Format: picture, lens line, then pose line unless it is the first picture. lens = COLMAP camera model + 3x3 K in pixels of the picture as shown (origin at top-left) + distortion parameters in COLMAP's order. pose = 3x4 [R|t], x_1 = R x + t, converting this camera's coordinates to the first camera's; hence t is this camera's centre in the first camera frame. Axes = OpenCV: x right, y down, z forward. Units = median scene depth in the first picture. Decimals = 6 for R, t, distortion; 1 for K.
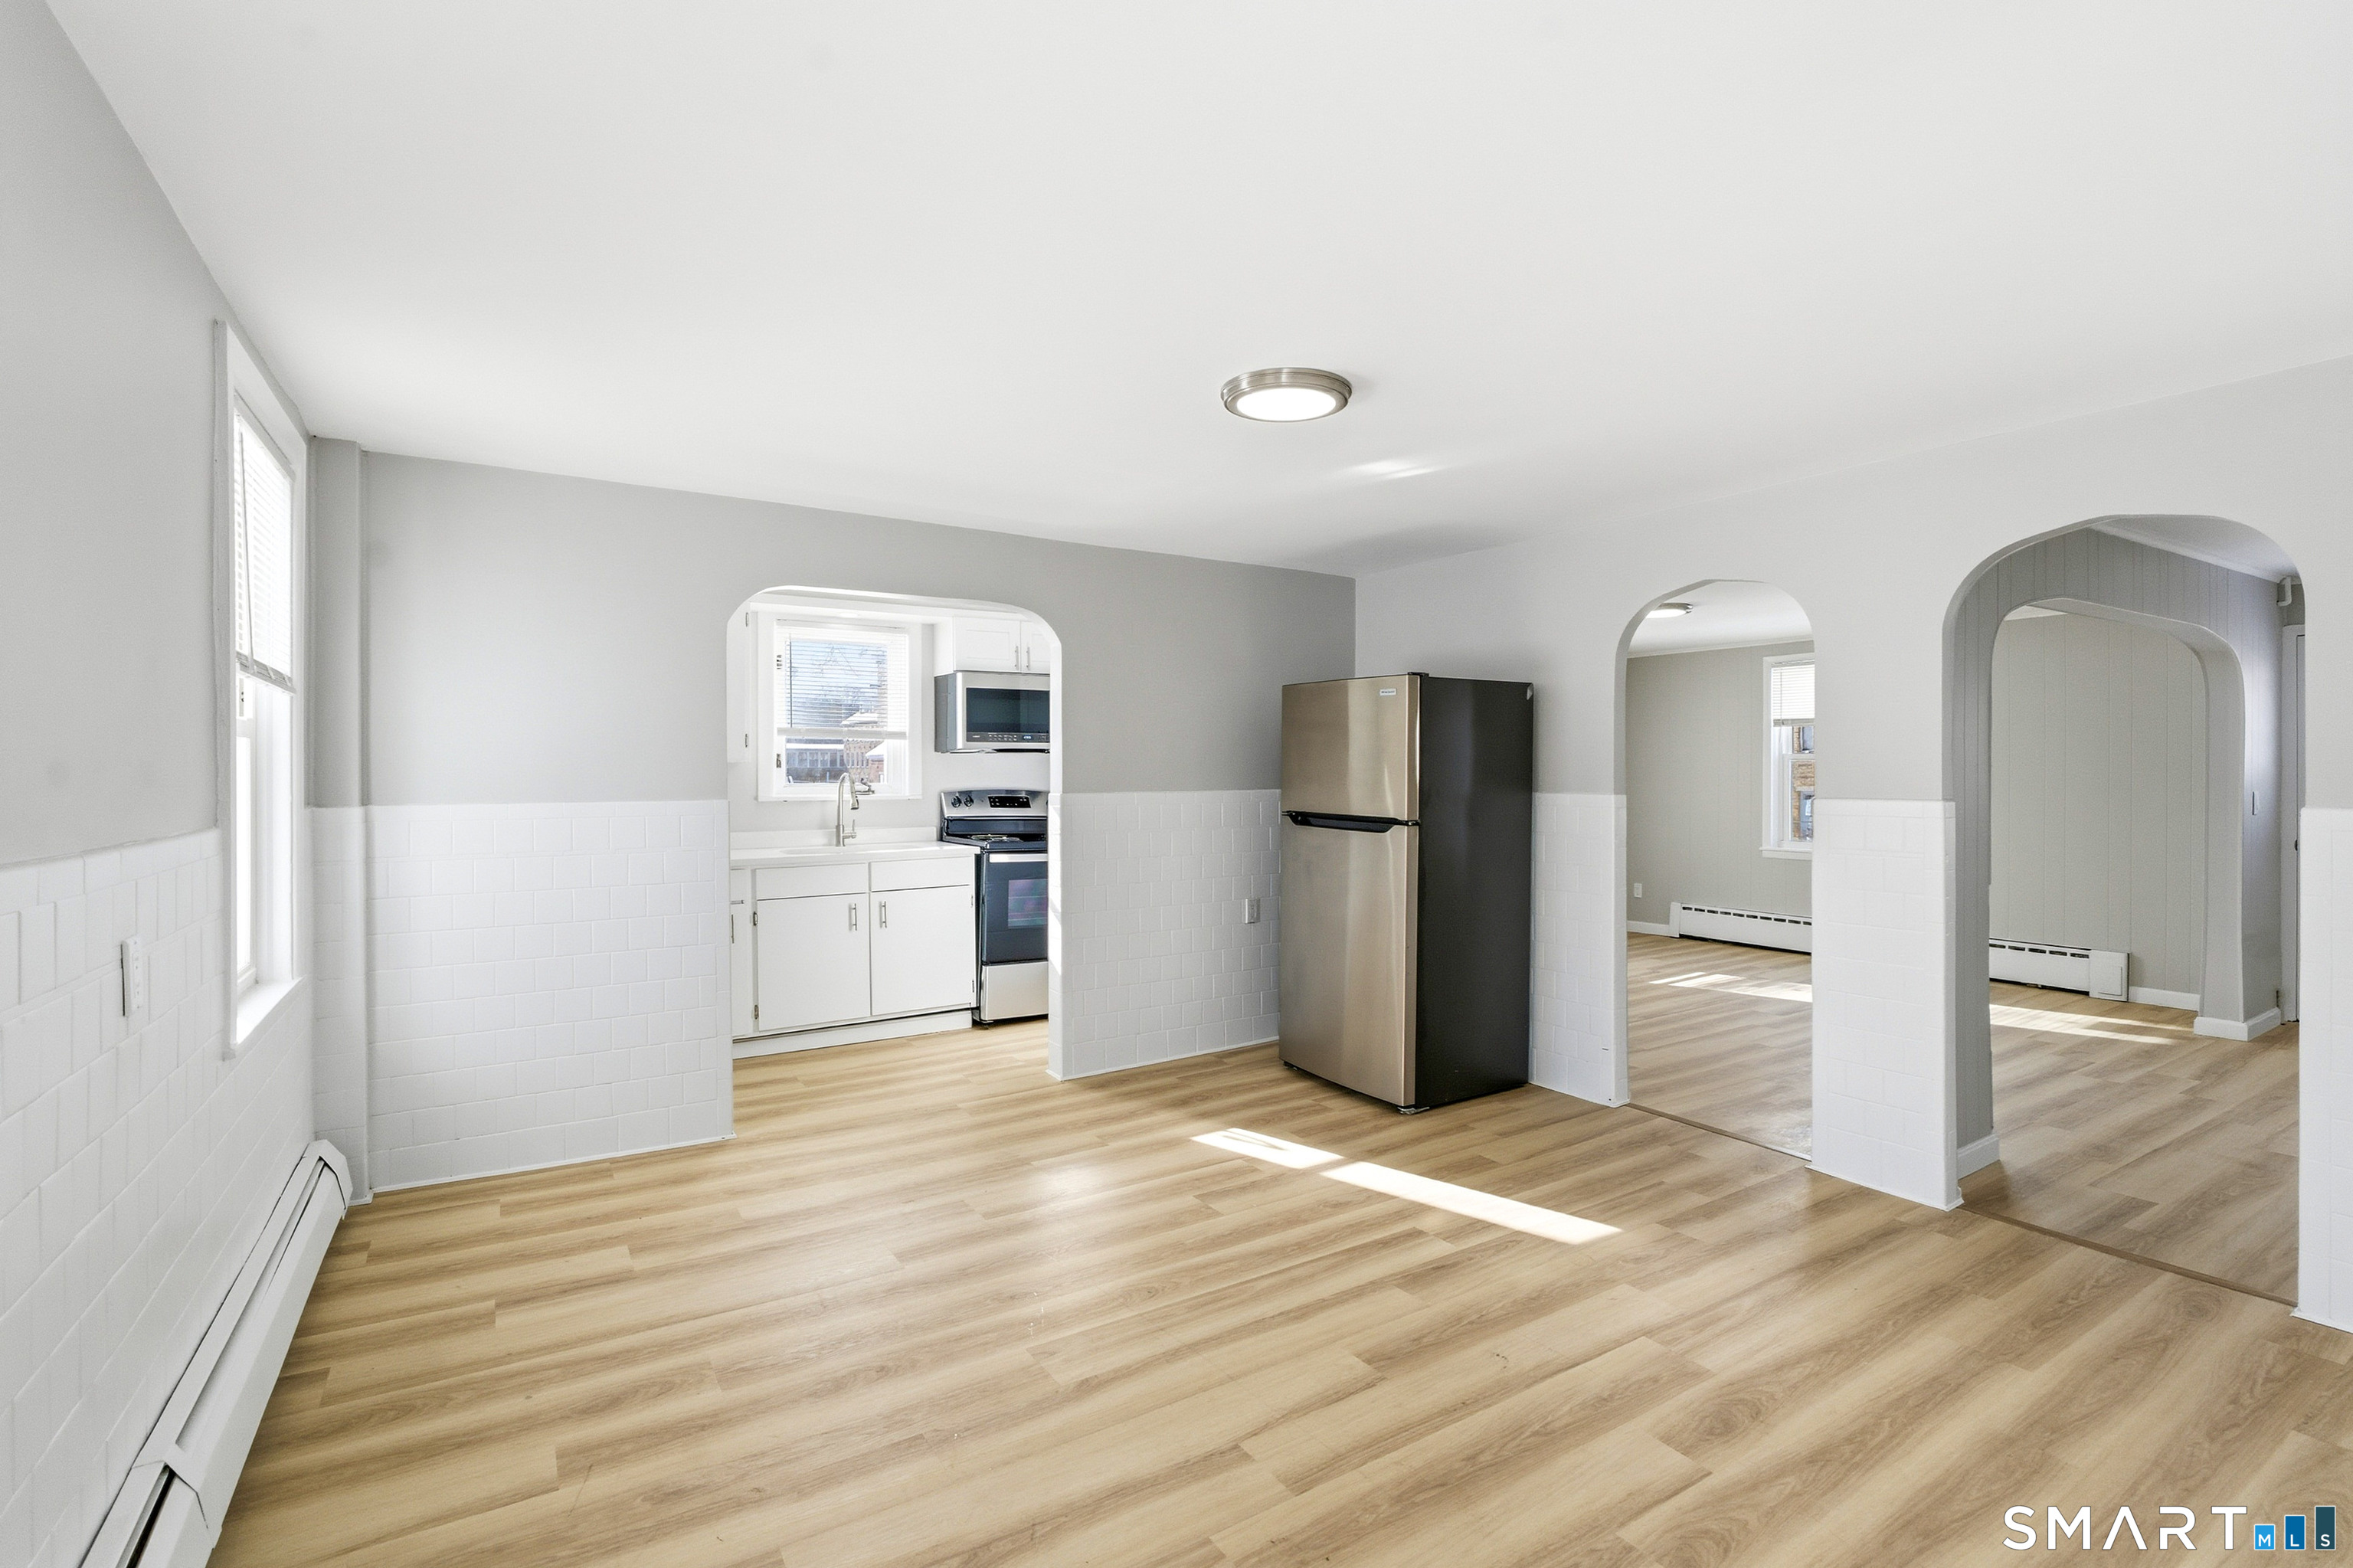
lens RADIAL K [[1065.4, 0, 1161.2], [0, 1065.4, 772.3], [0, 0, 1]] dist [-0.000603, 0.000758]
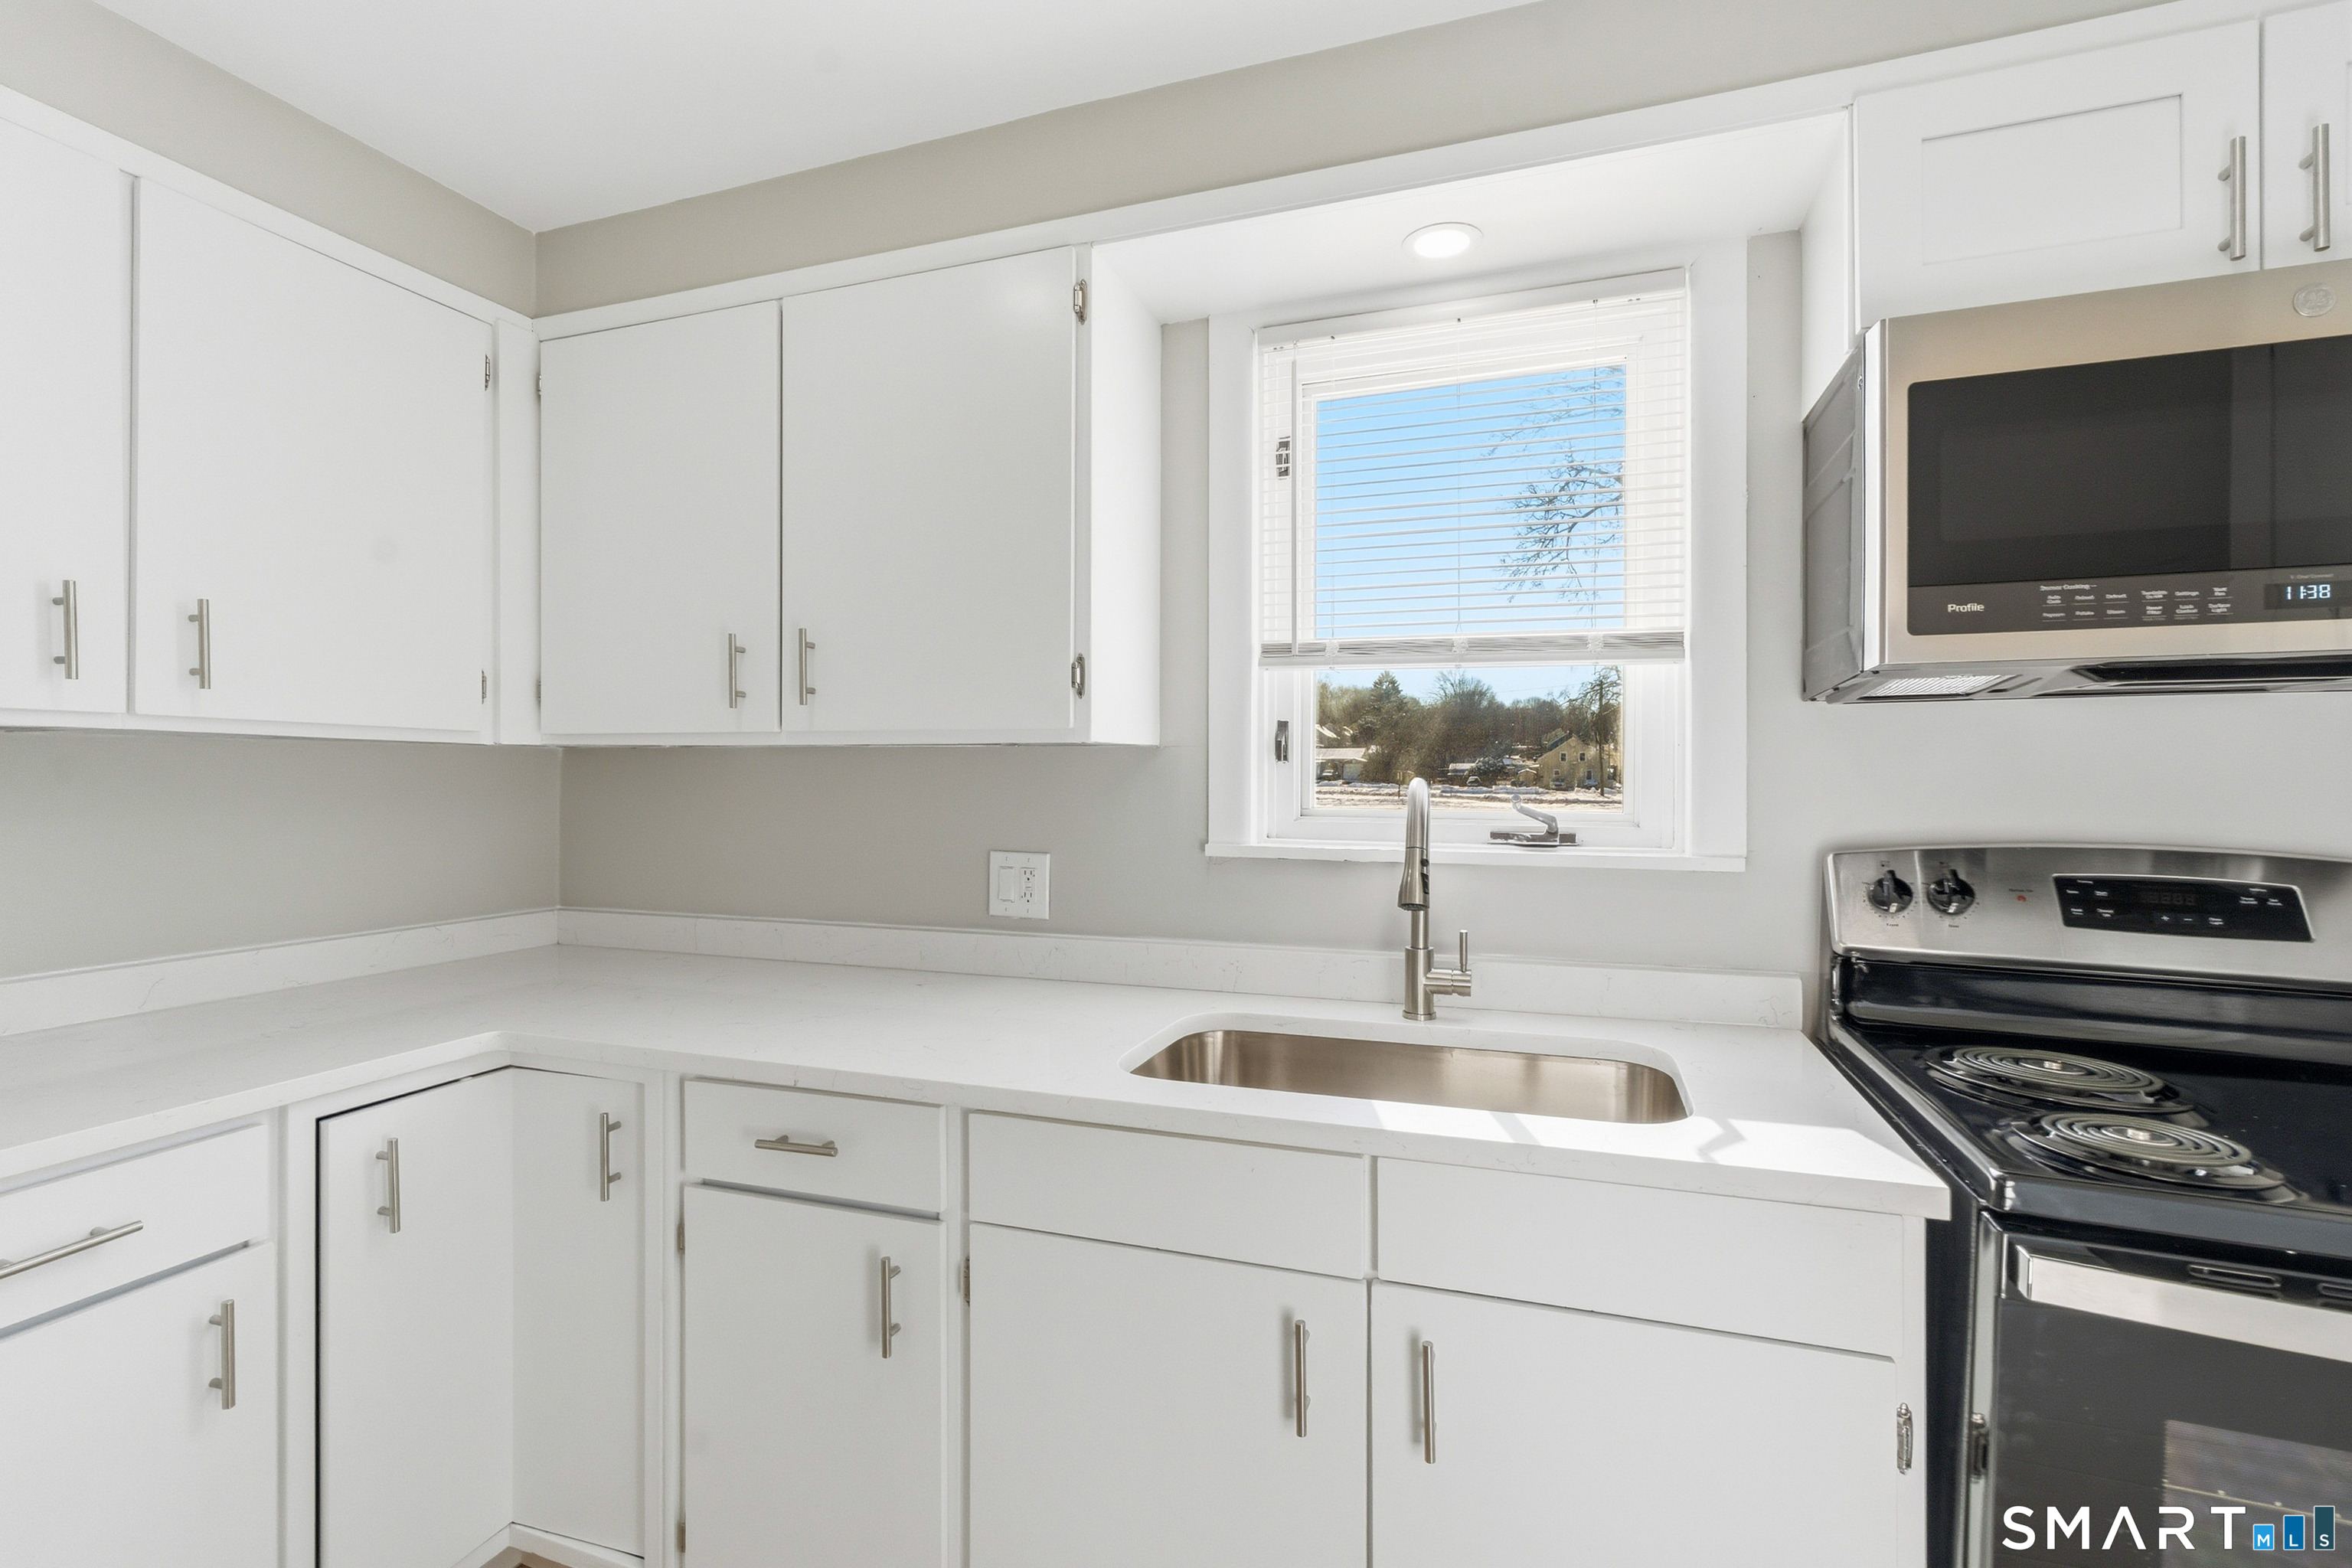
lens RADIAL K [[1064.9, 0, 1160.7], [0, 1064.9, 772.3], [0, 0, 1]] dist [-0.000603, 0.000758]
pose [[0.622885, 0.000672, -0.782314, -0.105707], [-0.002565, 0.999996, -0.001184, 0.000132], [0.782310, 0.002744, 0.622884, 0.728666]]
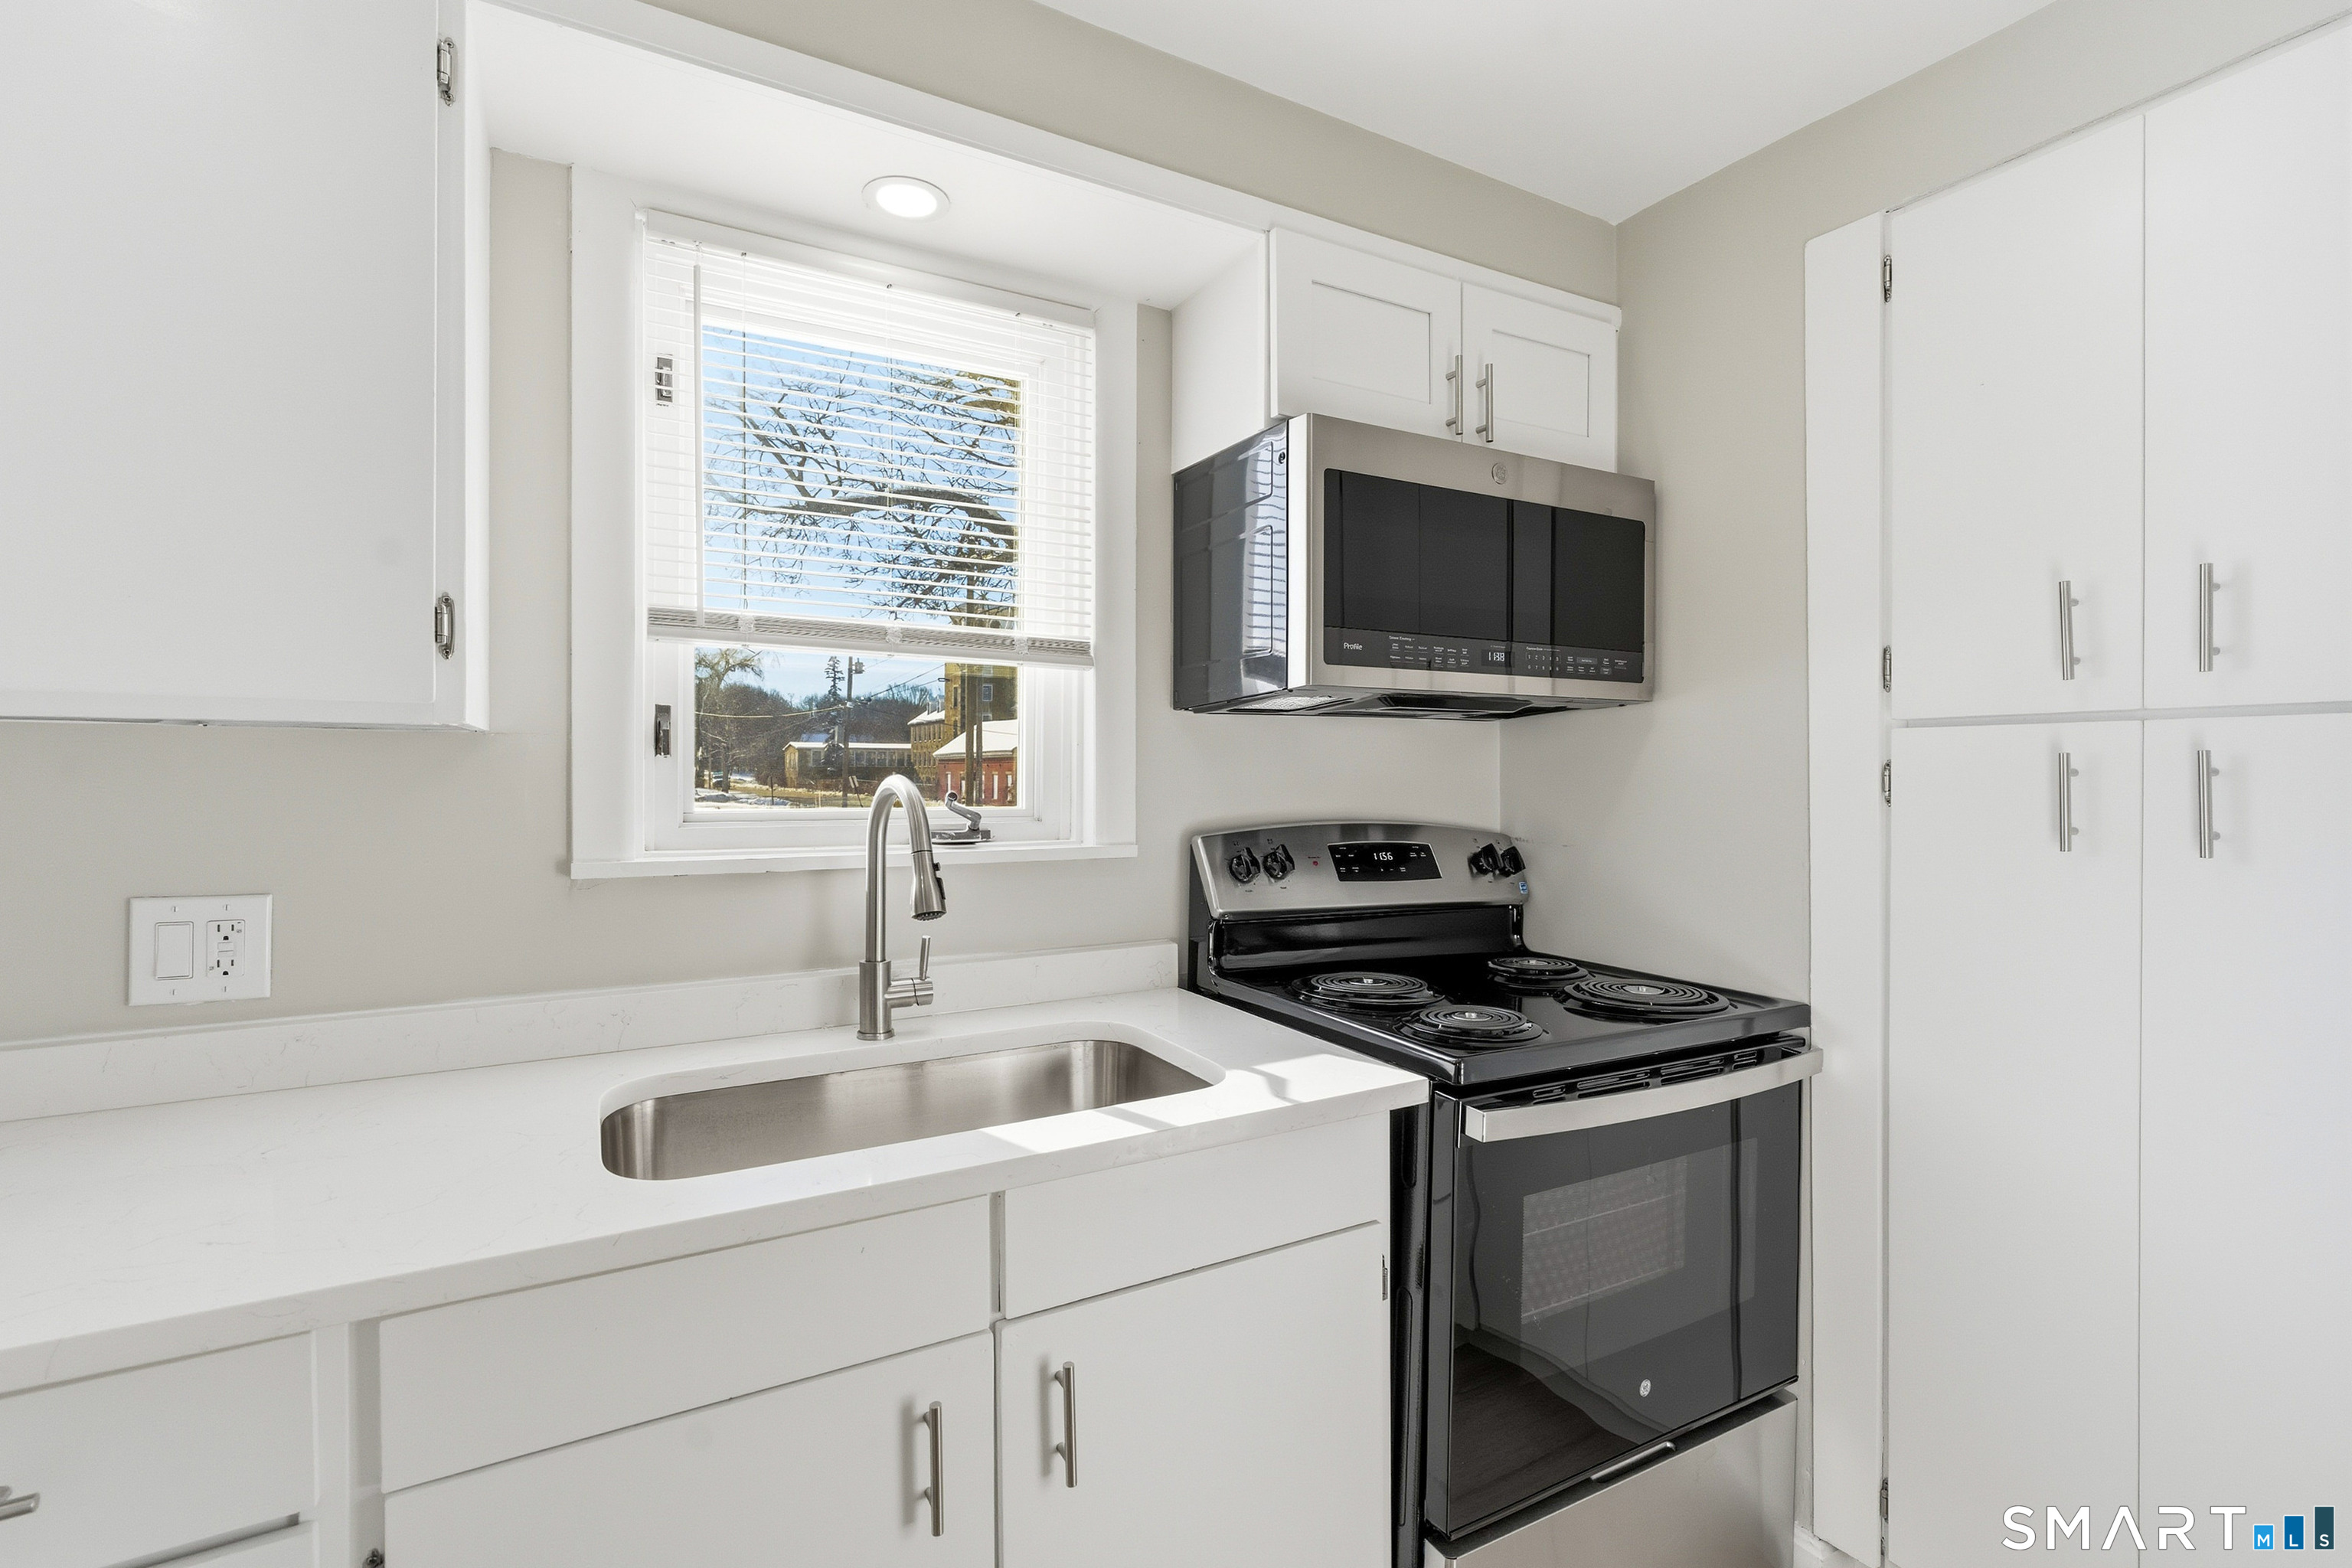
lens RADIAL K [[1067.1, 0, 1177.9], [0, 1067.1, 775.3], [0, 0, 1]] dist [-0.002735, 0.000100]
pose [[0.999011, 0.002518, -0.044390, -0.203490], [-0.002394, 0.999993, 0.002840, 0.000189], [0.044397, -0.002731, 0.999010, 0.701857]]
